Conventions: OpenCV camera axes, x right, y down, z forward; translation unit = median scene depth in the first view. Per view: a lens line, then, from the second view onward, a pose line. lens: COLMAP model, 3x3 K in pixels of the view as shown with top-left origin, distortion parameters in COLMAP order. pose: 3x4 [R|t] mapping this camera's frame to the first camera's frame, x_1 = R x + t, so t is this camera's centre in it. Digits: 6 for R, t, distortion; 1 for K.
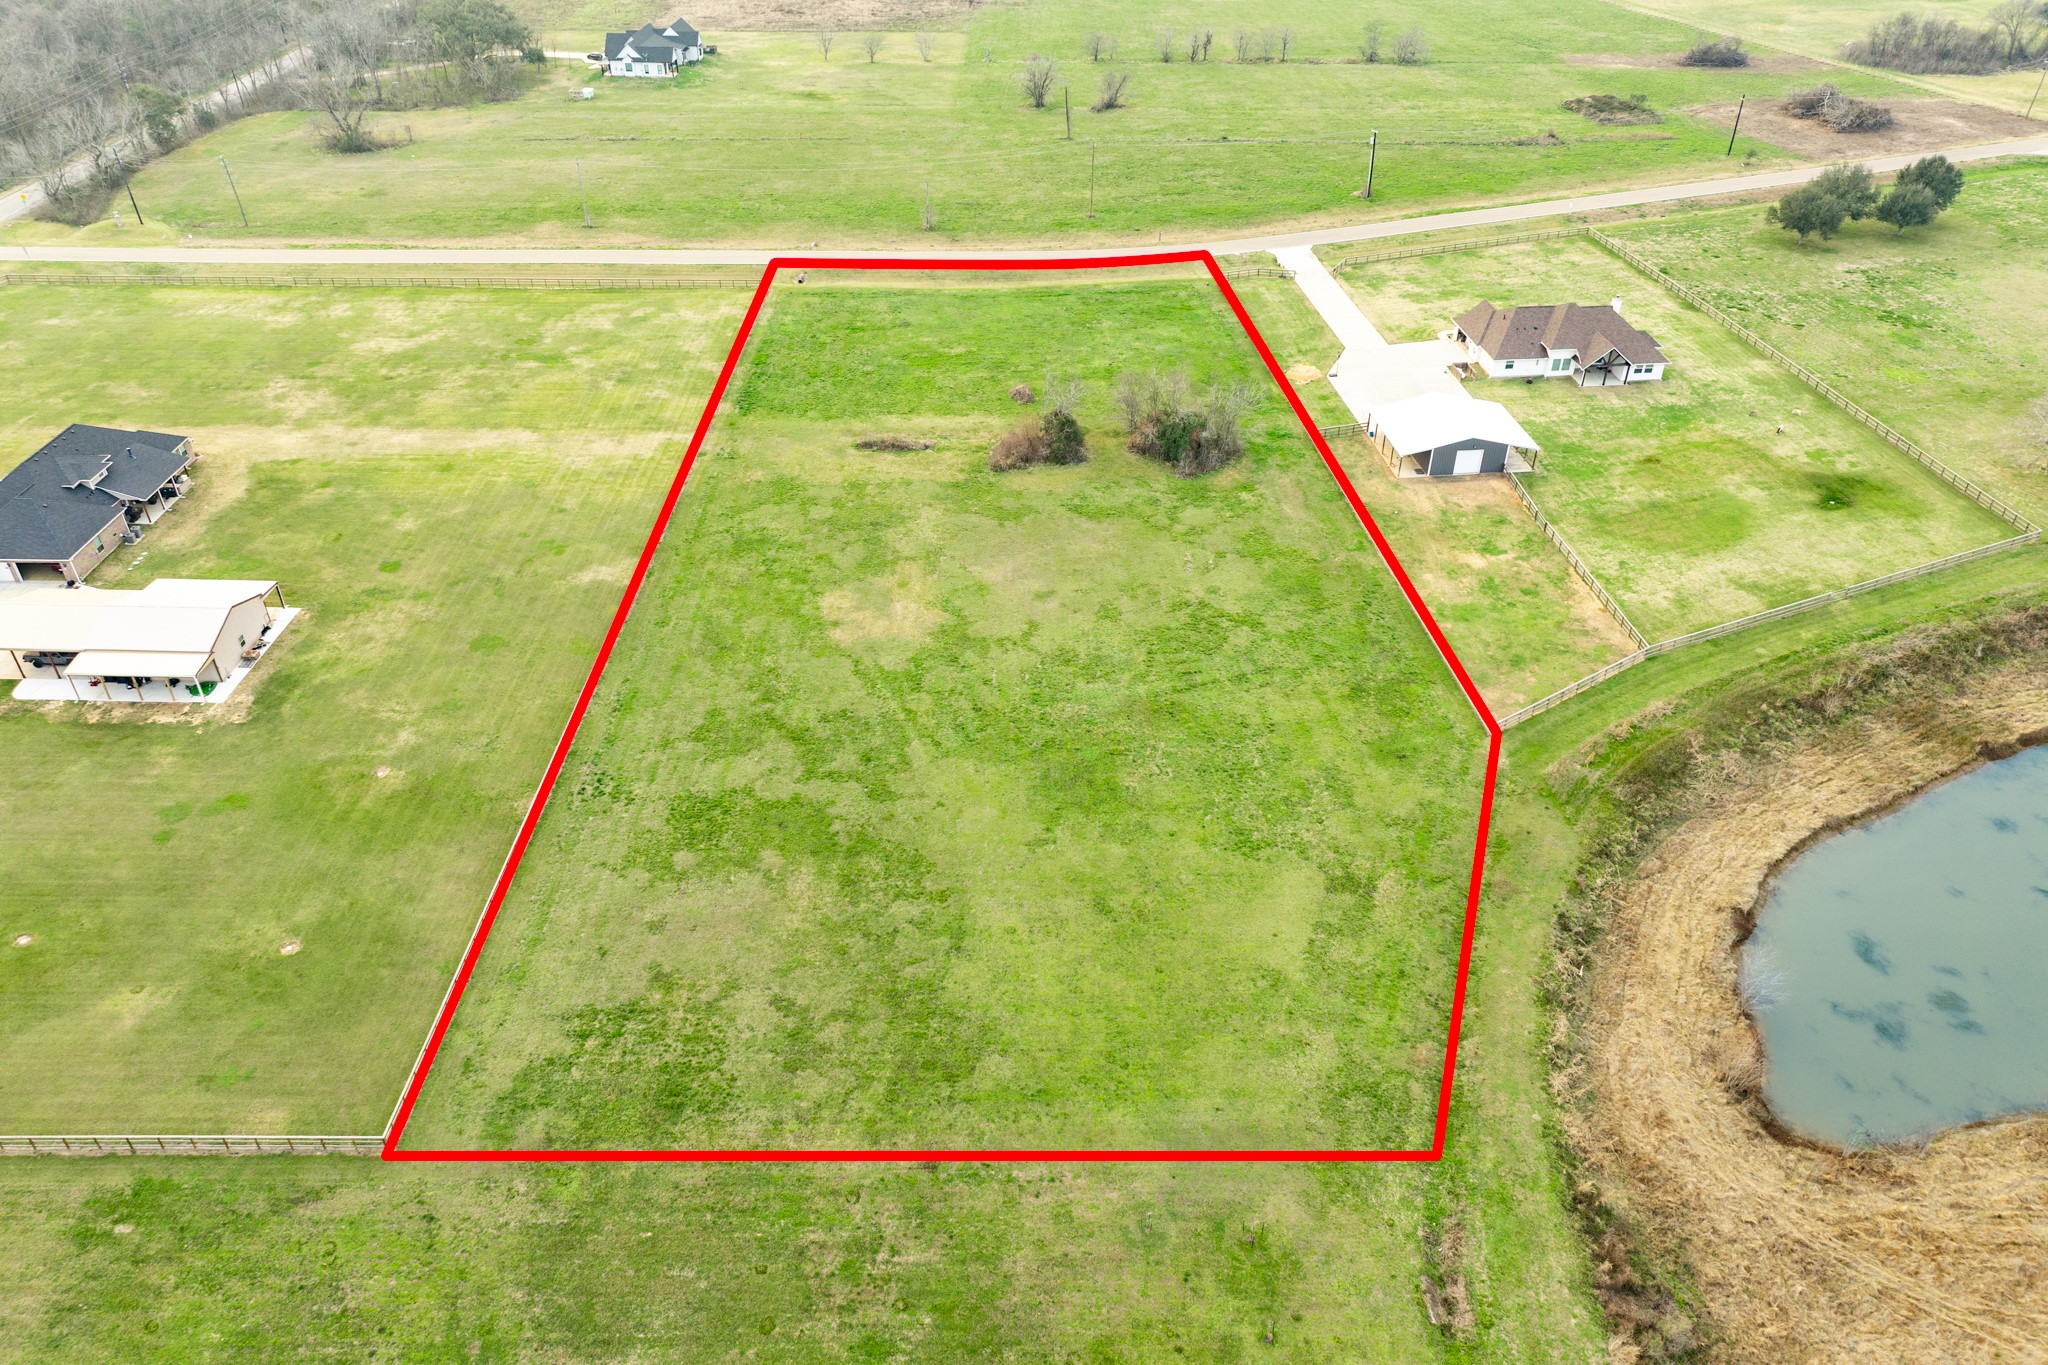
lens RADIAL K [[1425.4, 0, 1022.9], [0, 1425.4, 640.8], [0, 0, 1]] dist [0.007086, -0.026447]
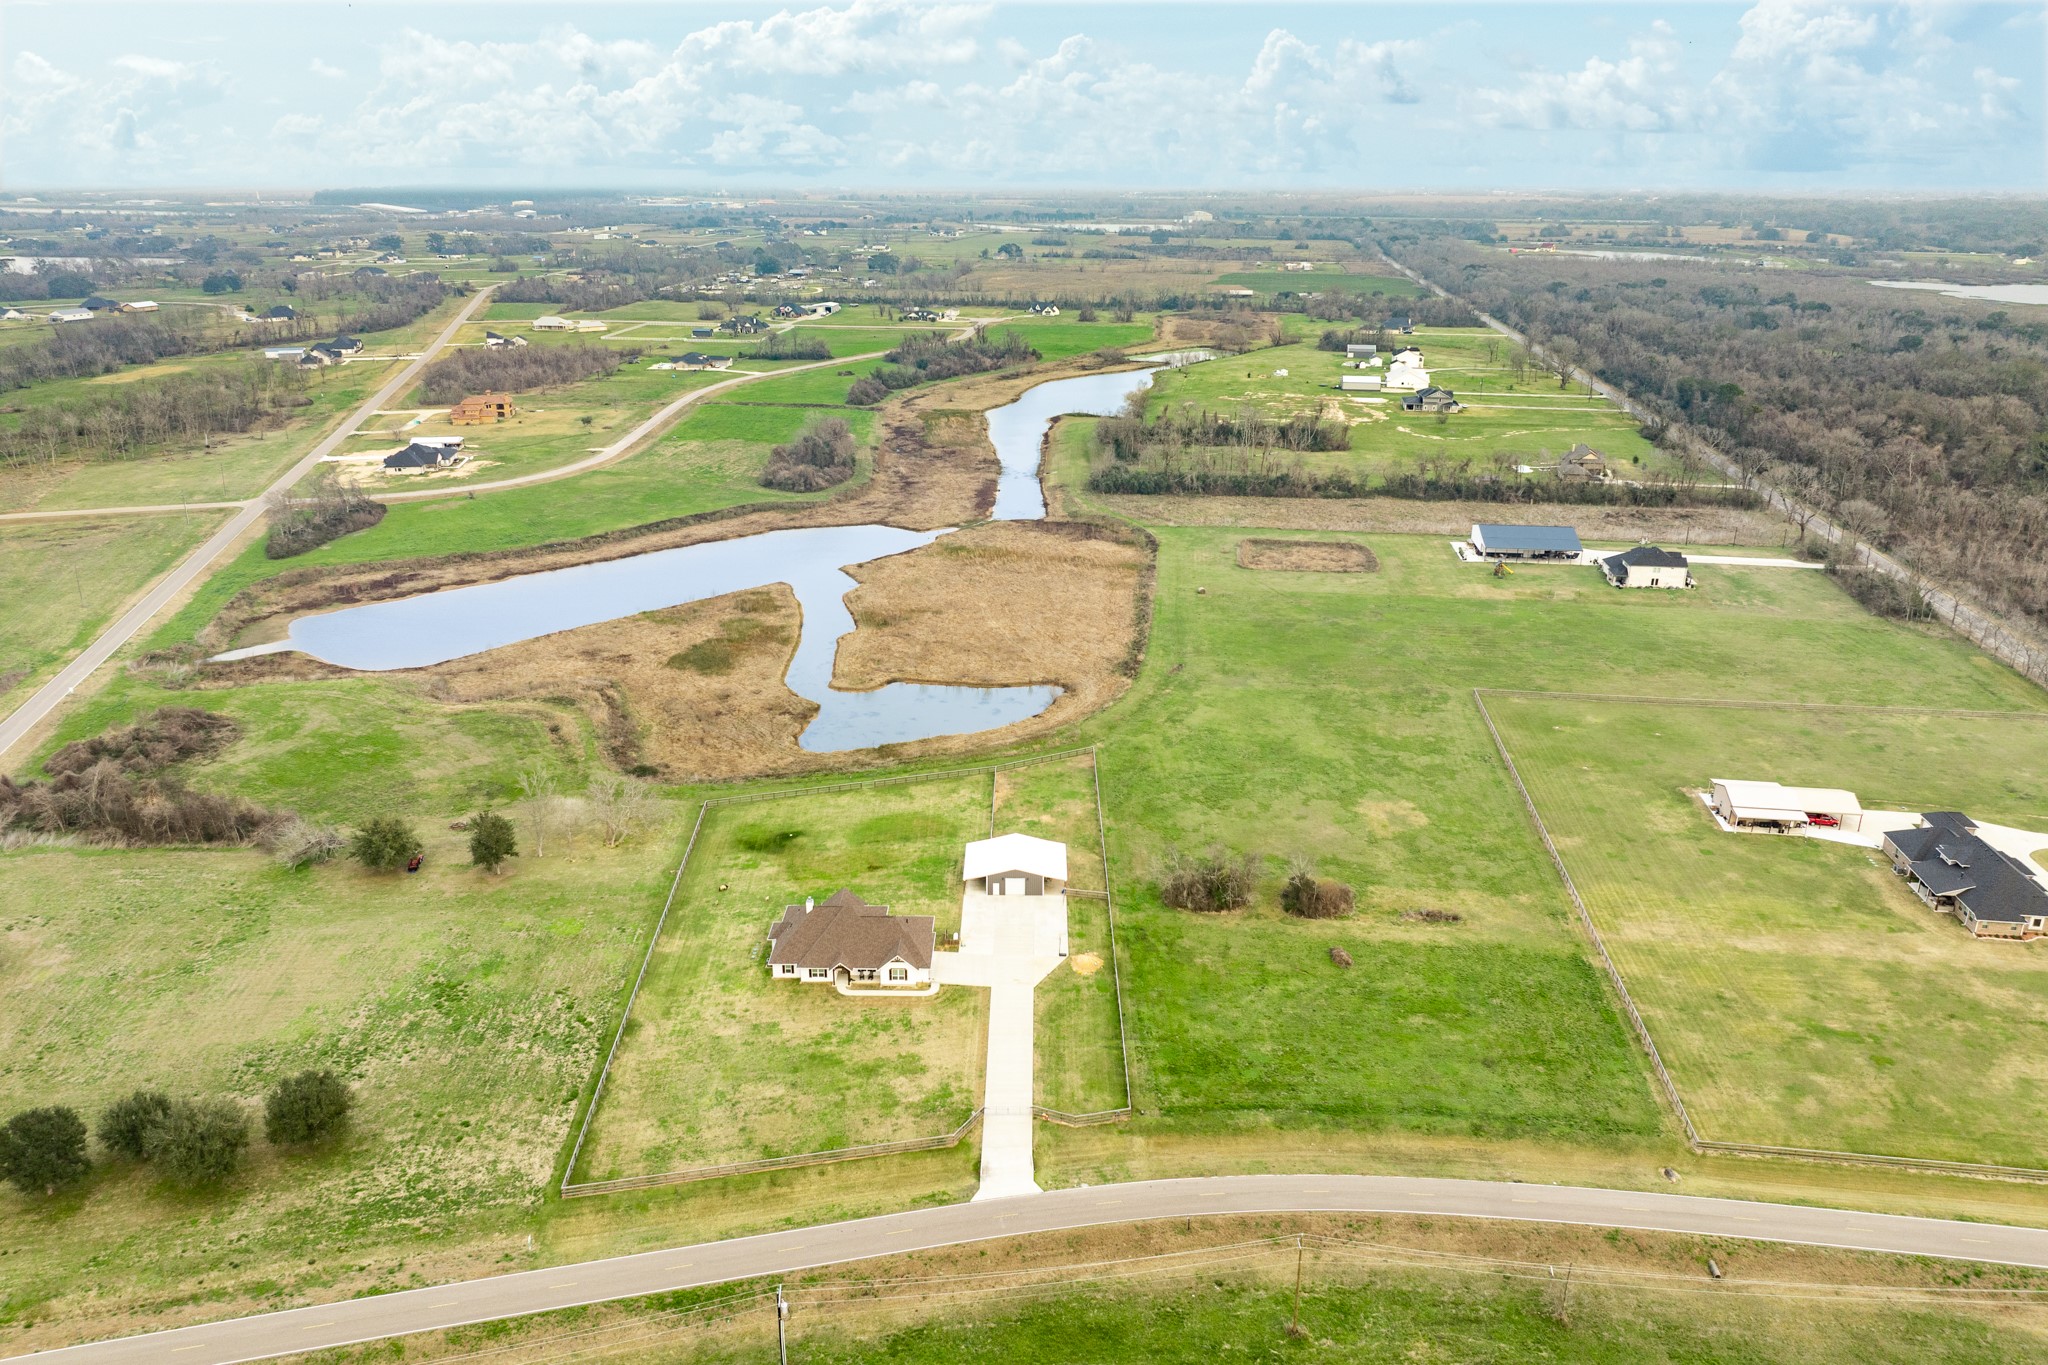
lens RADIAL K [[1425.4, 0, 1022.9], [0, 1425.4, 640.8], [0, 0, 1]] dist [0.007086, -0.026447]
pose [[-0.993980, -0.042423, 0.101012, 0.166743], [0.055943, 0.596204, 0.800881, -1.412584], [-0.094200, 0.801711, -0.590242, 1.678247]]
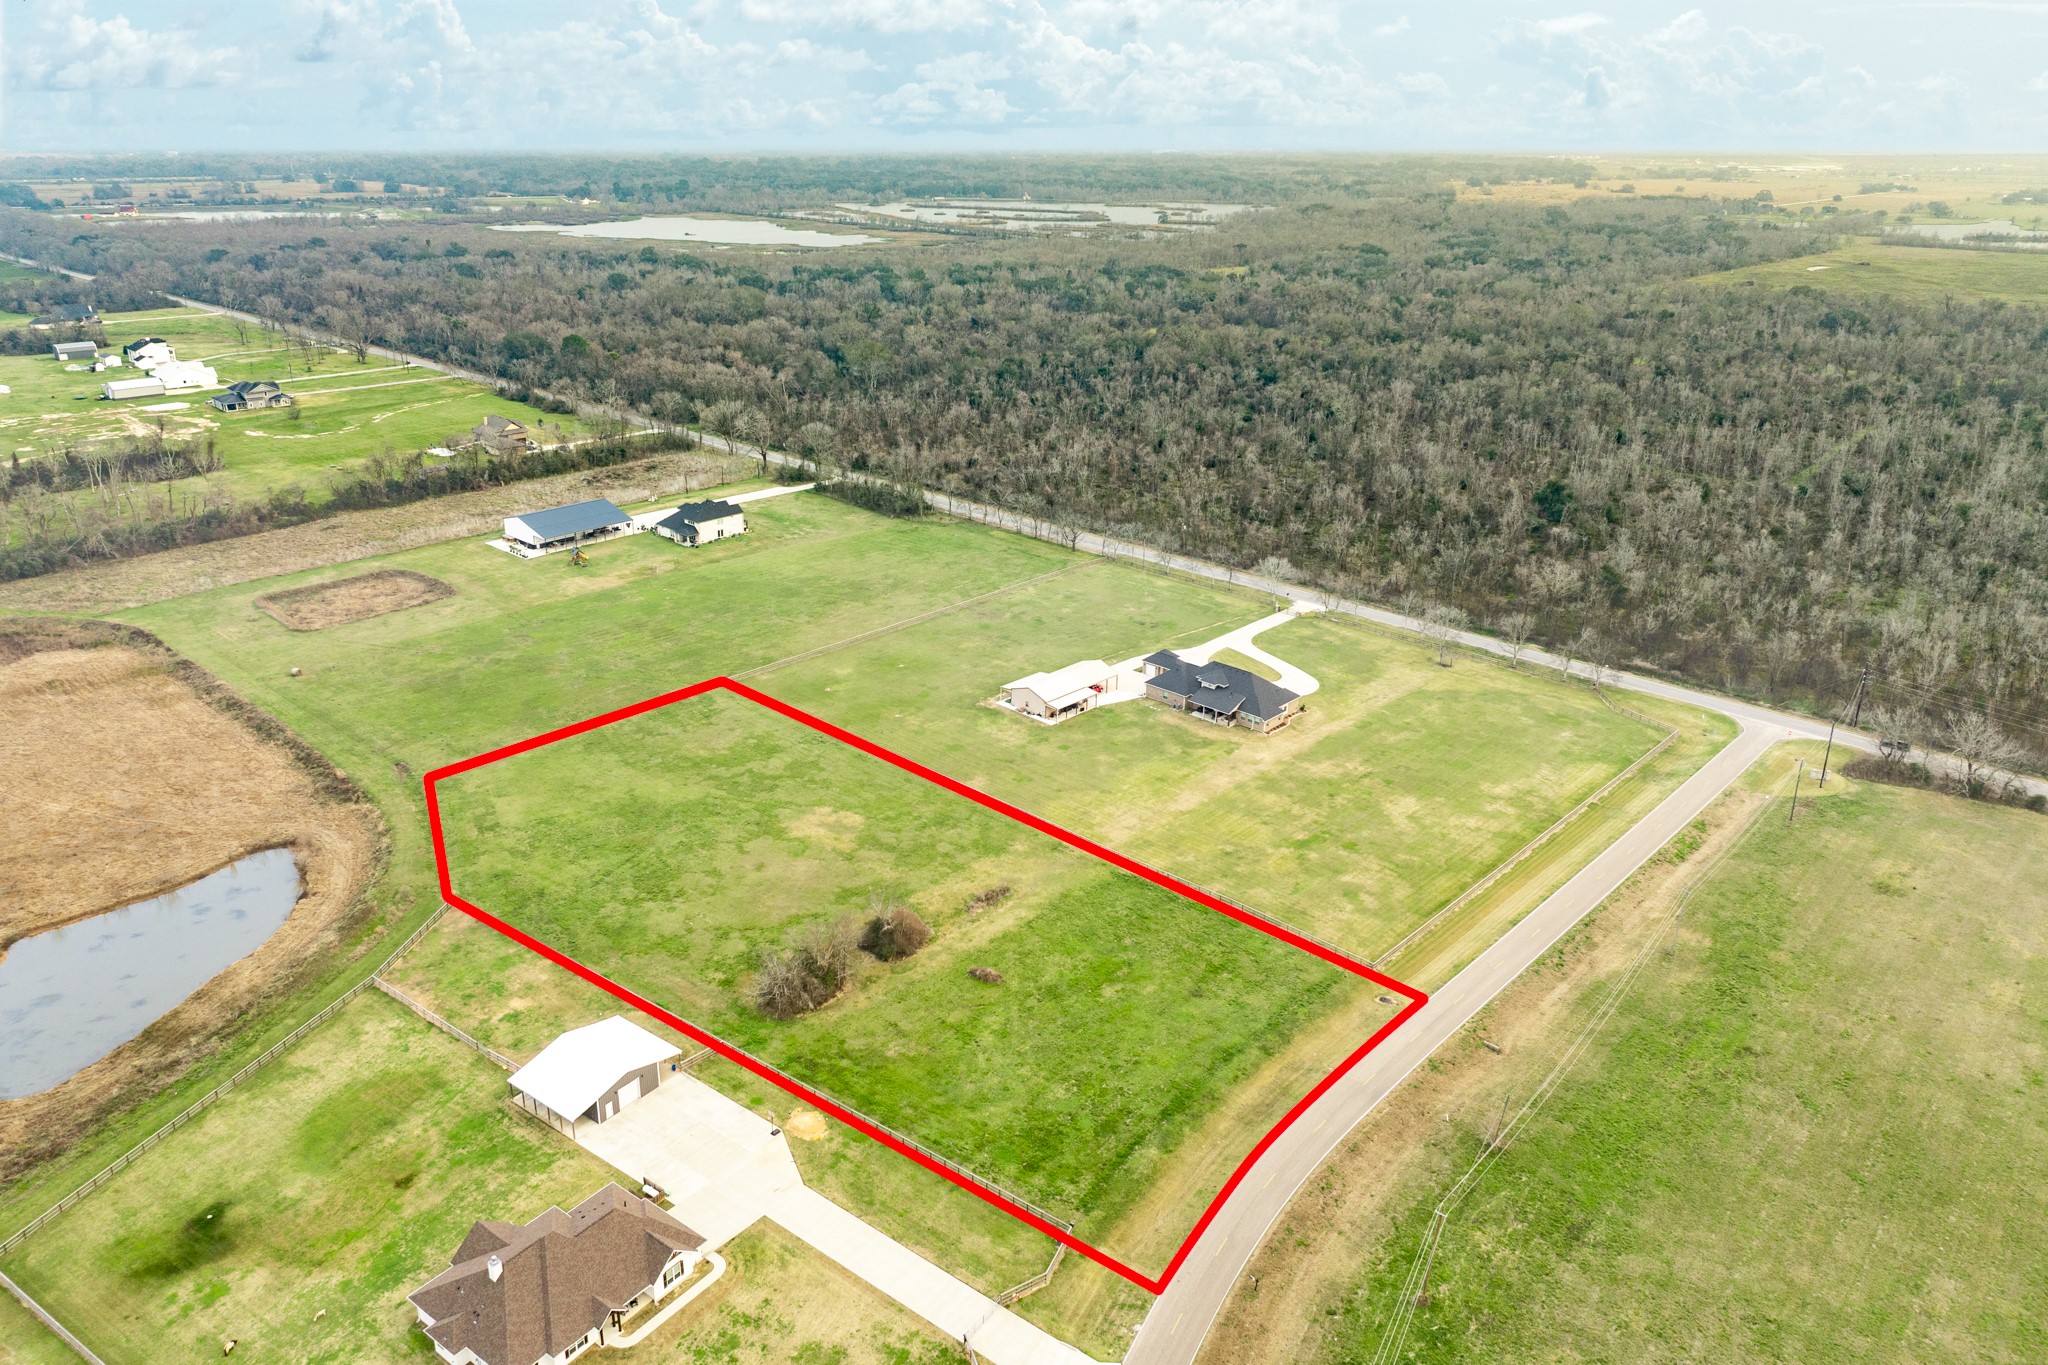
lens RADIAL K [[1417.4, 0, 1024.0], [0, 1417.4, 682.5], [0, 0, 1]] dist [-0.008413, 0.002239]
pose [[-0.671672, 0.266148, -0.691392, 0.742144], [-0.431051, 0.618619, 0.656891, -1.150004], [0.602538, 0.739240, -0.300786, 1.316552]]
